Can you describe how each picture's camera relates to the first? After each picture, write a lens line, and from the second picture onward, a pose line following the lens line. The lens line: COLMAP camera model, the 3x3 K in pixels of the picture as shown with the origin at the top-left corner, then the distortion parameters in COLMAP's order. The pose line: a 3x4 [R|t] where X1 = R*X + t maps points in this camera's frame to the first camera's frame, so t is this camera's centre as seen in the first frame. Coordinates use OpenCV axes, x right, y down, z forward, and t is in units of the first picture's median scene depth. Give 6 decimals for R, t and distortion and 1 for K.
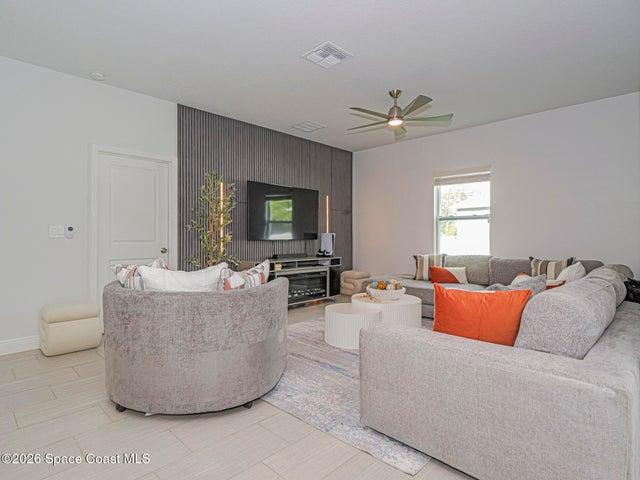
lens RADIAL K [[339.2, 0, 320.0], [0, 339.2, 240.0], [0, 0, 1]] dist [0.002027, 0.000050]
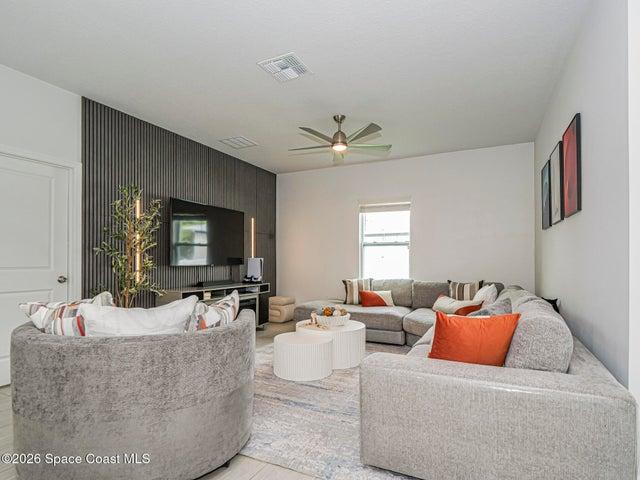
lens RADIAL K [[339.0, 0, 320.1], [0, 339.0, 263.9], [0, 0, 1]] dist [-0.003599, -0.000343]
pose [[0.951211, -0.001526, 0.308539, -0.141038], [0.001415, 0.999999, 0.000583, -0.005853], [-0.308539, -0.000118, 0.951212, 0.073011]]
